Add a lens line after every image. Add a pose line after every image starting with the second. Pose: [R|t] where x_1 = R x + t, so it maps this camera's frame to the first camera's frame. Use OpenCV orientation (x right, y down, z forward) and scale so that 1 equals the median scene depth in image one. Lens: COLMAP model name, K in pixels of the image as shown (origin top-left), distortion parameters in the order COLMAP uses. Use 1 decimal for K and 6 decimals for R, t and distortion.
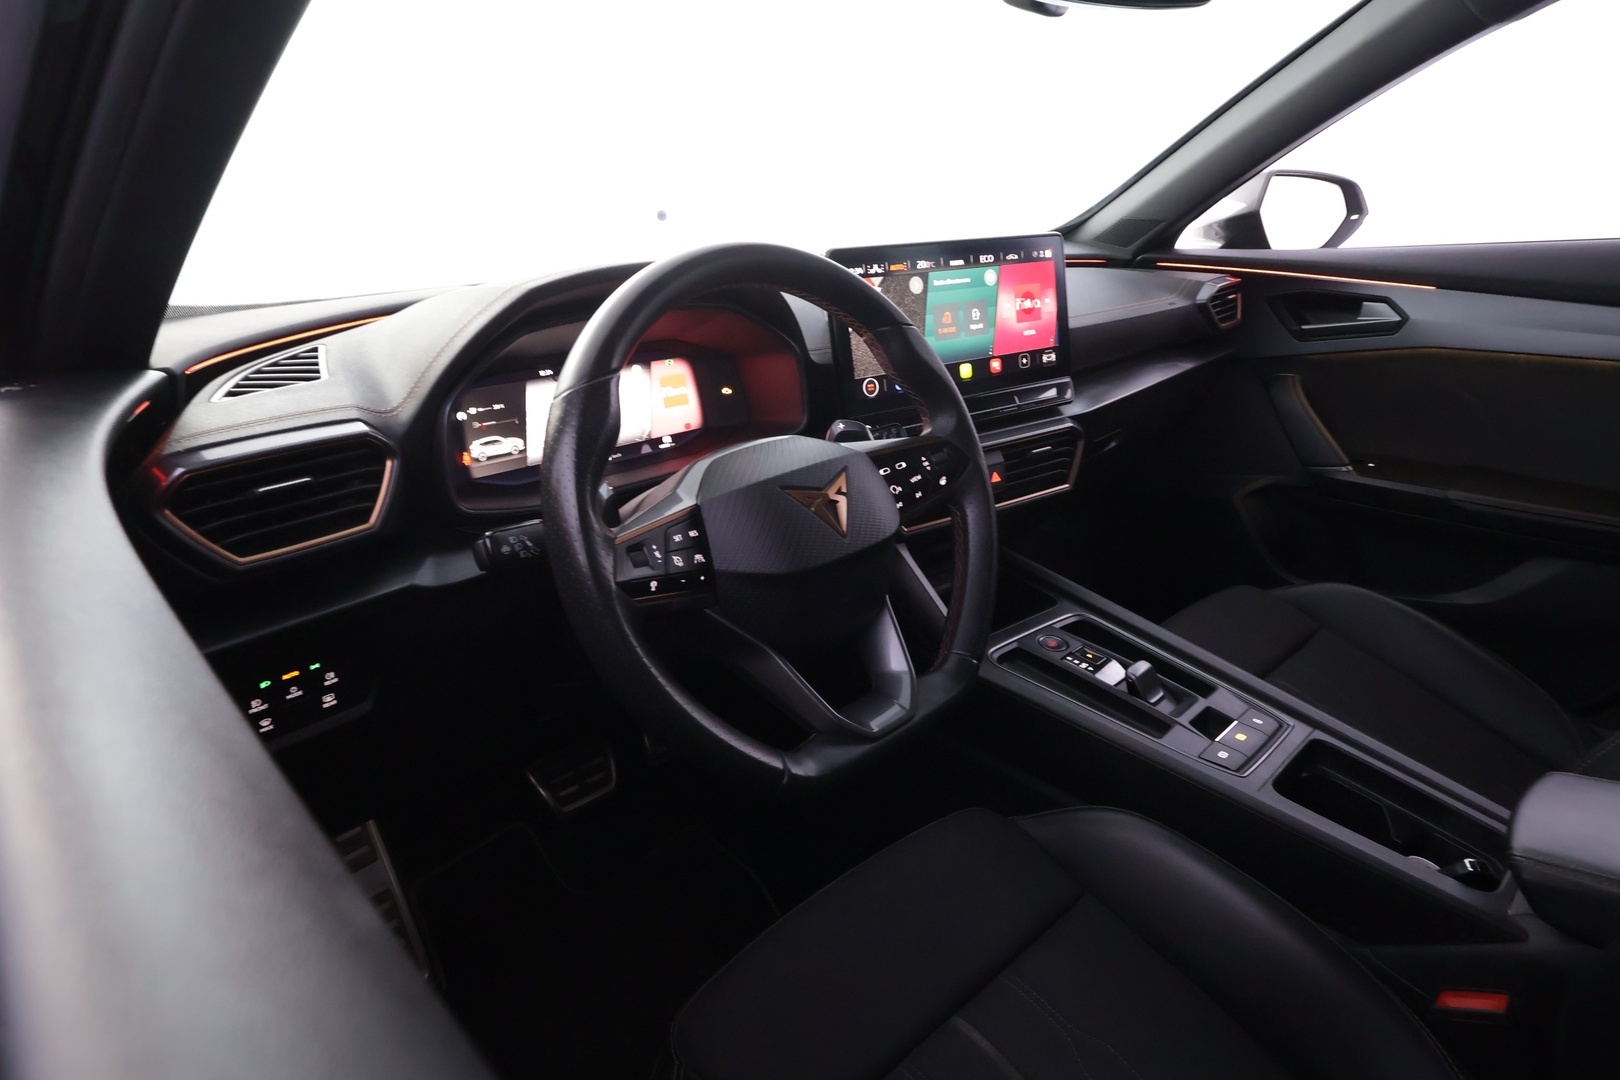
lens RADIAL K [[890.0, 0, 814.7], [0, 890.0, 542.1], [0, 0, 1]] dist [0.000831, 0.000211]
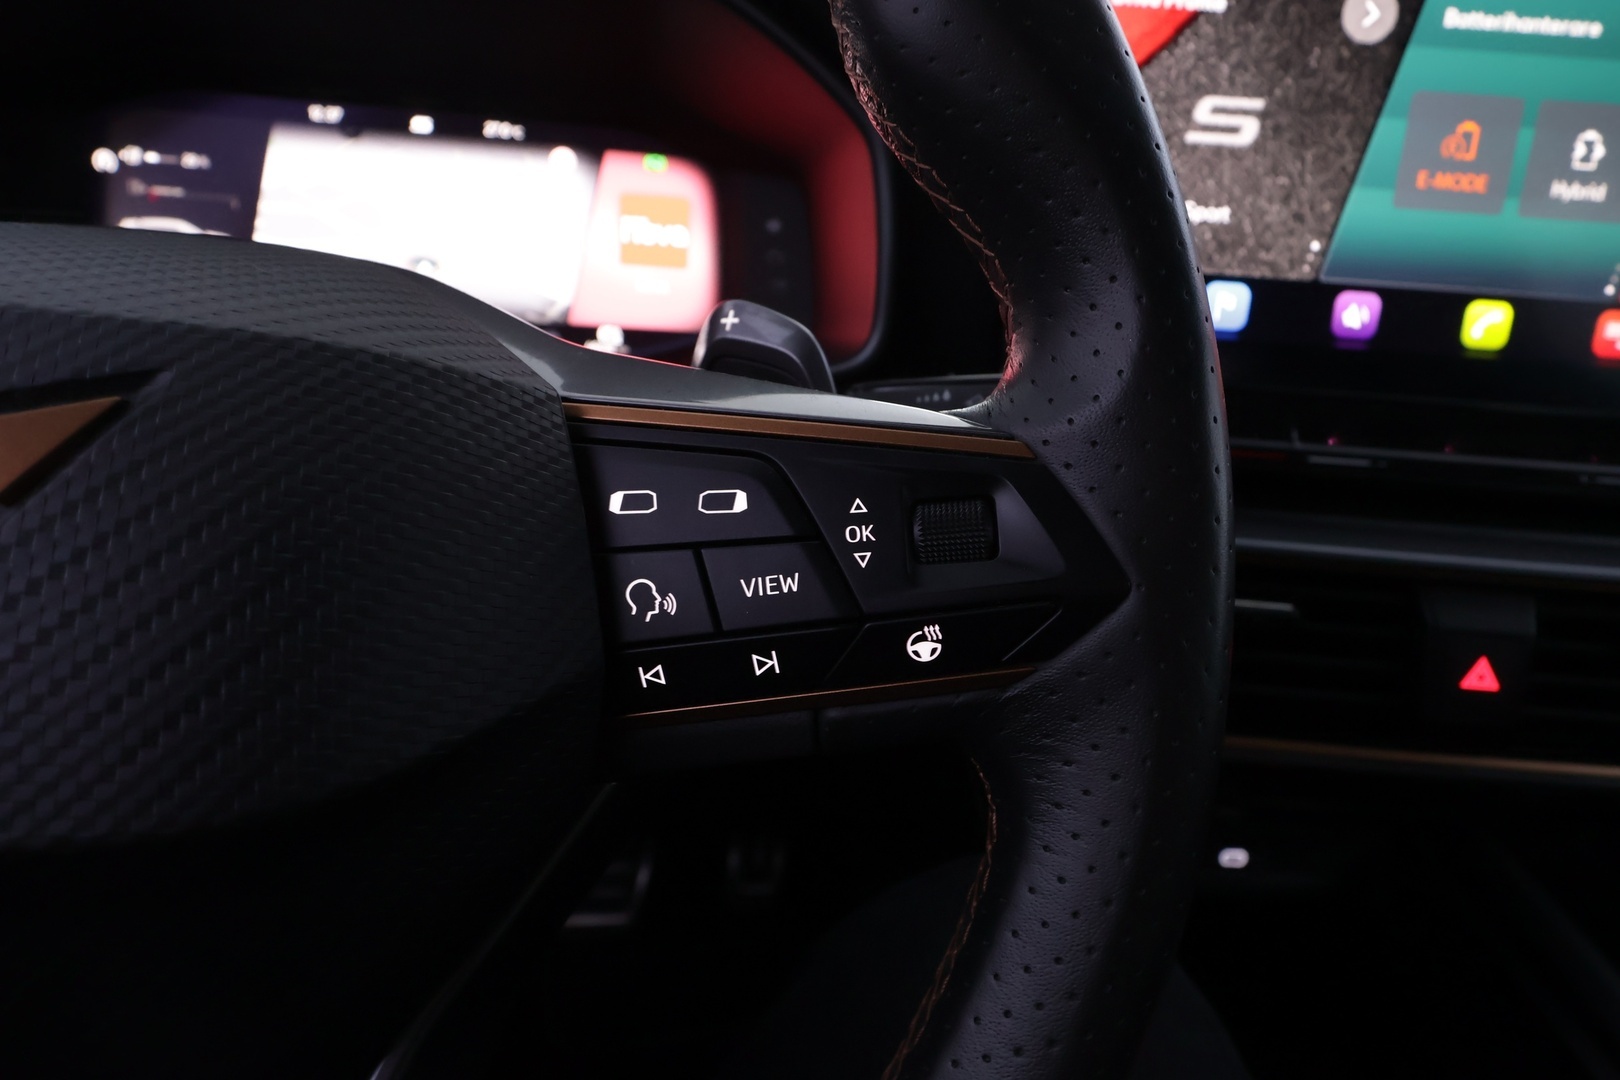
lens RADIAL K [[925.9, 0, 807.5], [0, 925.9, 536.4], [0, 0, 1]] dist [0.004835, 0.000325]
pose [[0.811022, 0.285076, -0.510857, 0.181315], [-0.293865, 0.953593, 0.065607, -0.079210], [0.505853, 0.096914, 0.857158, 0.665822]]
